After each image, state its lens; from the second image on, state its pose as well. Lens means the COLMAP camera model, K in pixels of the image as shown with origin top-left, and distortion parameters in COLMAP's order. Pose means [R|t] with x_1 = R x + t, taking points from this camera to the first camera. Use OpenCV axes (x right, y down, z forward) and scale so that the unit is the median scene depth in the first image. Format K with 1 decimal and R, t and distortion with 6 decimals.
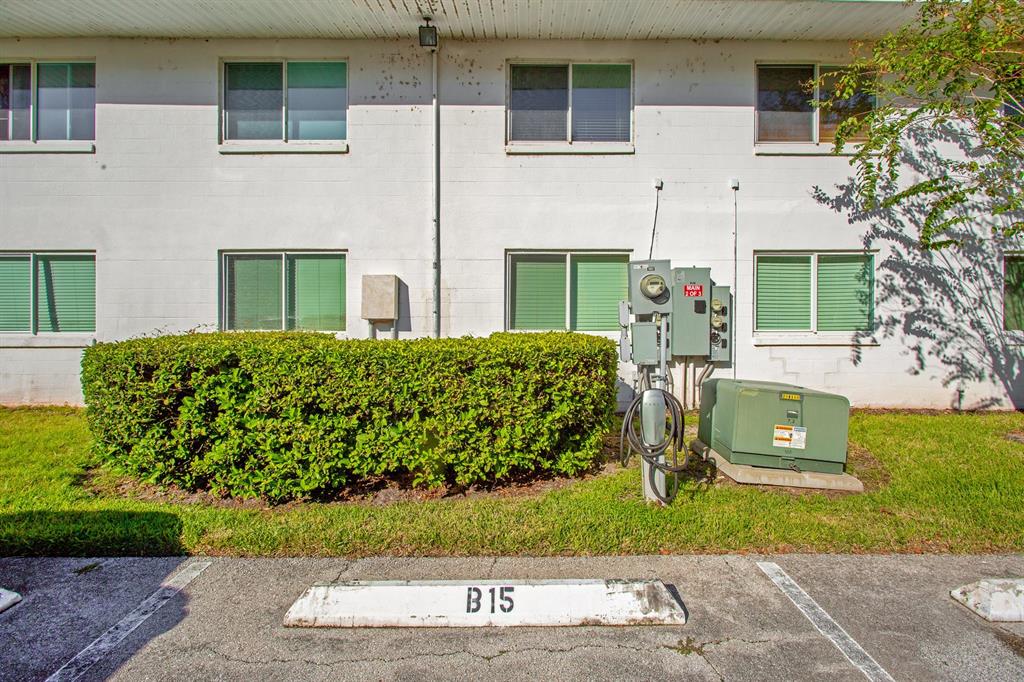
lens RADIAL K [[496.9, 0, 516.8], [0, 496.9, 349.2], [0, 0, 1]] dist [-0.004628, -0.001249]
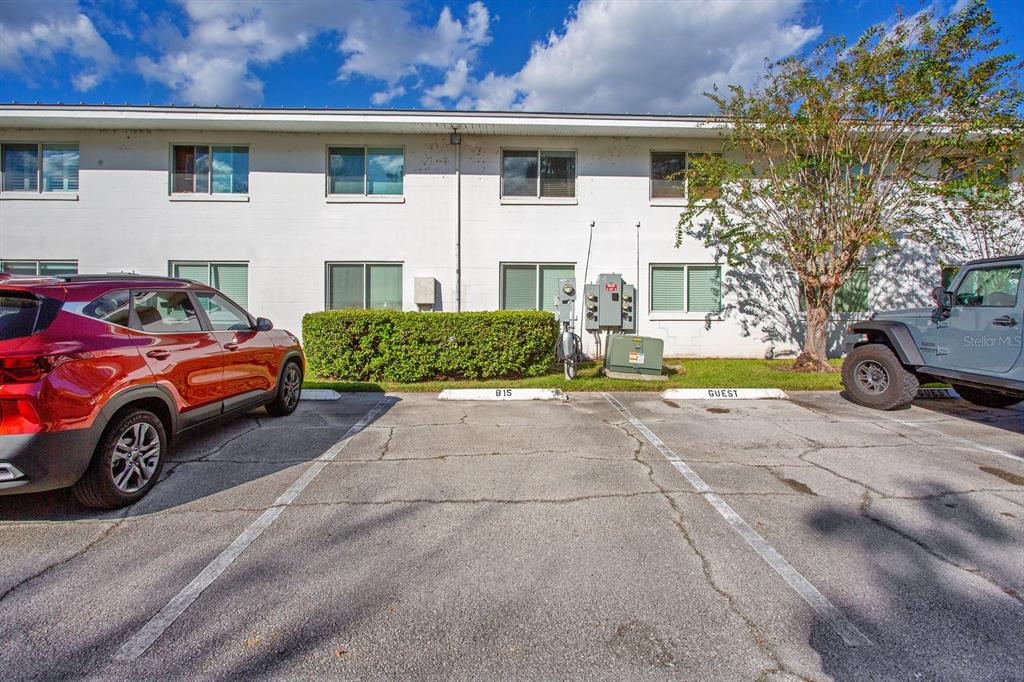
lens RADIAL K [[496.9, 0, 509.8], [0, 496.9, 333.8], [0, 0, 1]] dist [-0.004628, -0.001249]
pose [[0.999720, 0.001945, 0.023583, -0.028355], [-0.001749, 0.999964, -0.008312, 0.052776], [-0.023598, 0.008268, 0.999687, -0.658229]]
